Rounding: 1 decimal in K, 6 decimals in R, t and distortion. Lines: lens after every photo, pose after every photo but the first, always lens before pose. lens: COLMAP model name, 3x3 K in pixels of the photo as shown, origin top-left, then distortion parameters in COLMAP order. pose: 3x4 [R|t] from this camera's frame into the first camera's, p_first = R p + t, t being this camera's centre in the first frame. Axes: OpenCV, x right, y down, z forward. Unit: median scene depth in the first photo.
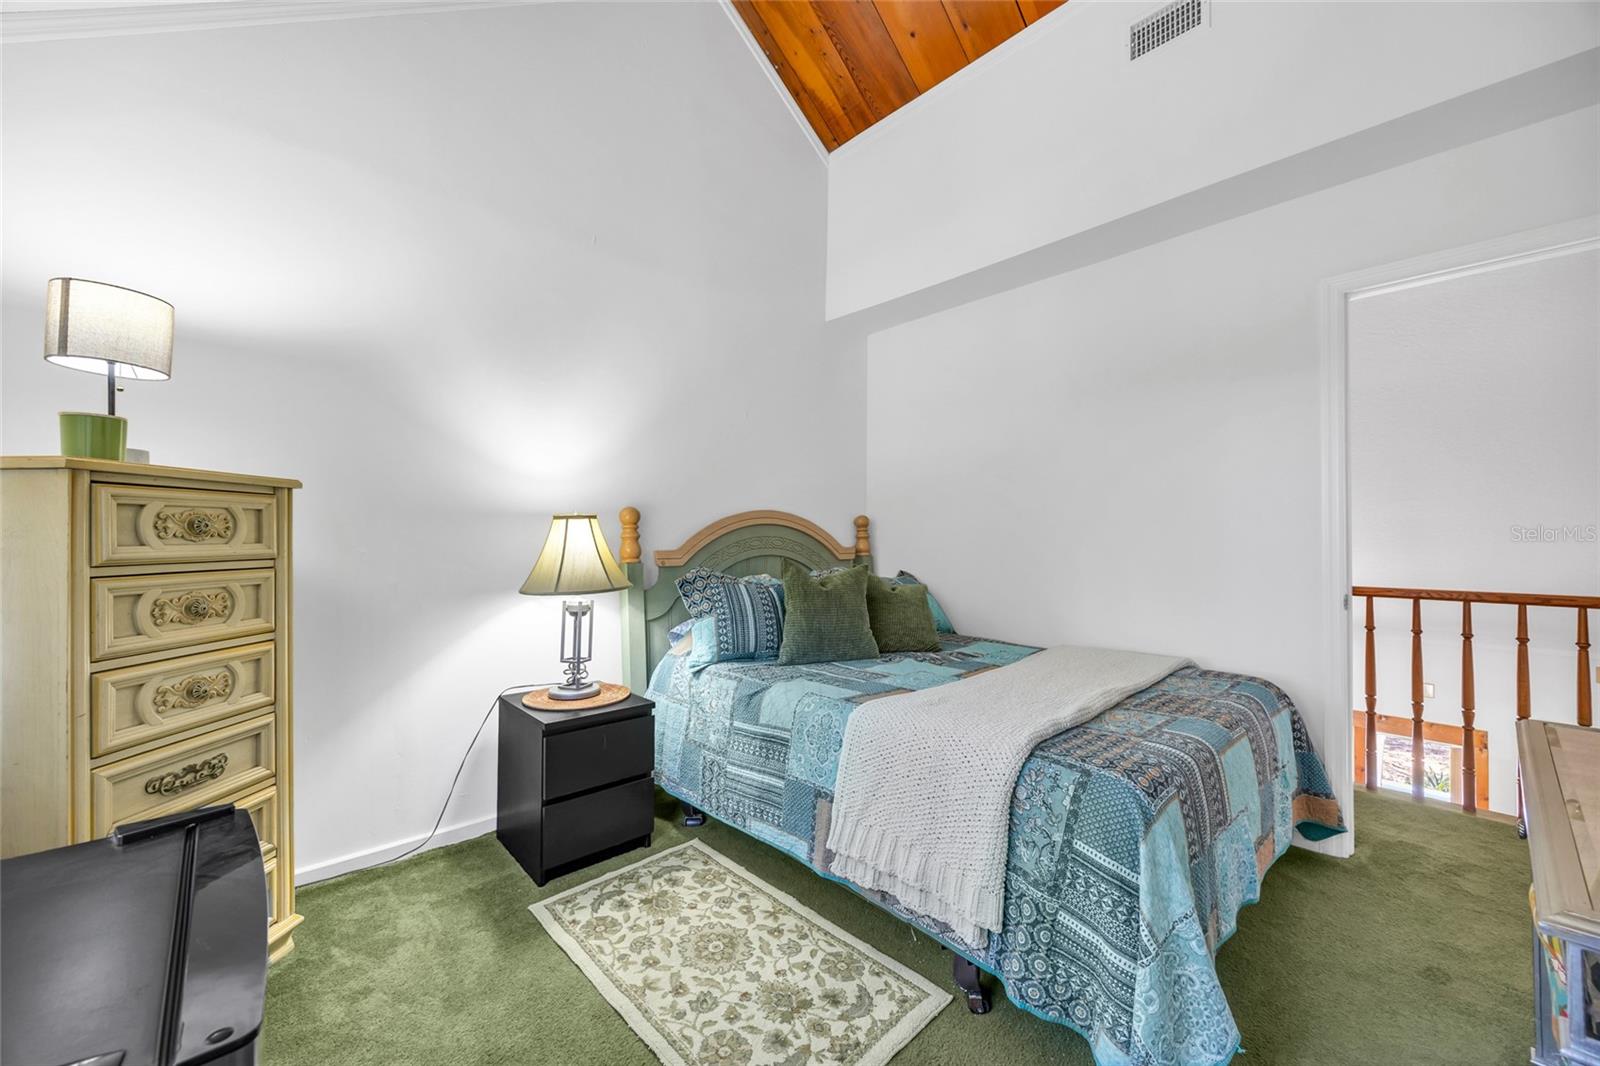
lens RADIAL K [[620.4, 0, 805.4], [0, 620.4, 542.6], [0, 0, 1]] dist [-0.002668, 0.000136]
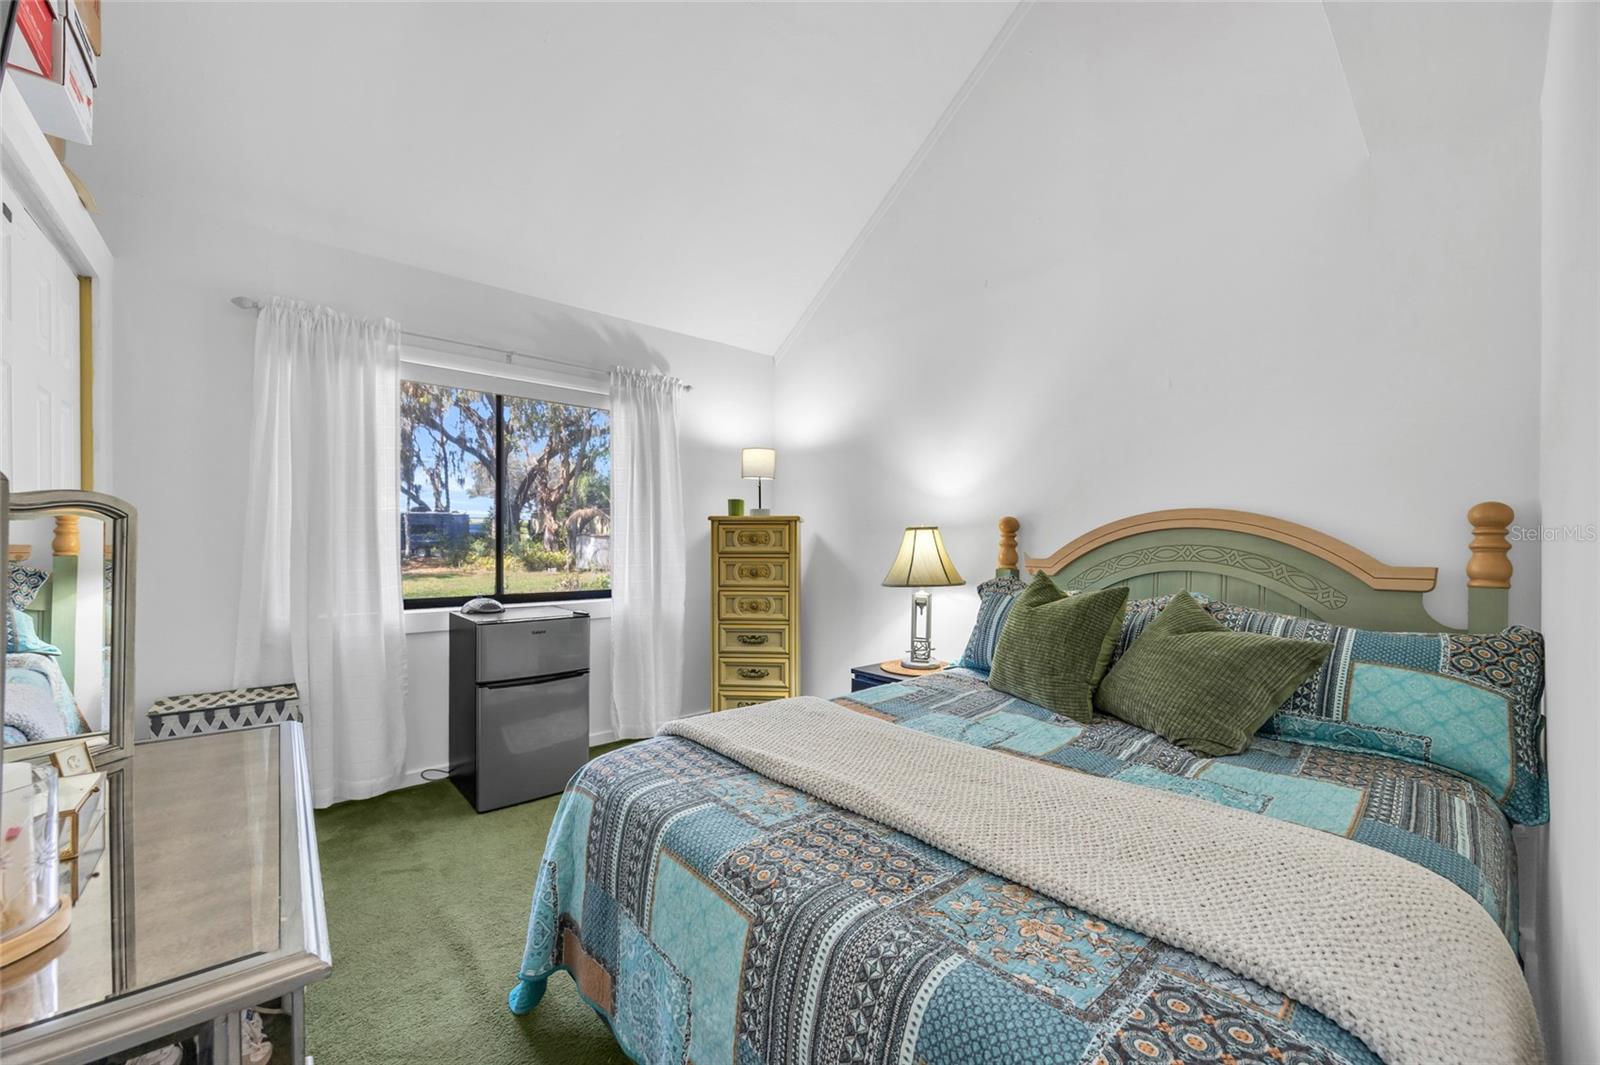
lens RADIAL K [[620.4, 0, 805.4], [0, 620.4, 542.1], [0, 0, 1]] dist [-0.002668, 0.000136]
pose [[-0.013610, 0.005716, -0.999891, 1.139469], [-0.008483, 0.999947, 0.005832, -0.023177], [0.999871, 0.008561, -0.013561, 0.948158]]
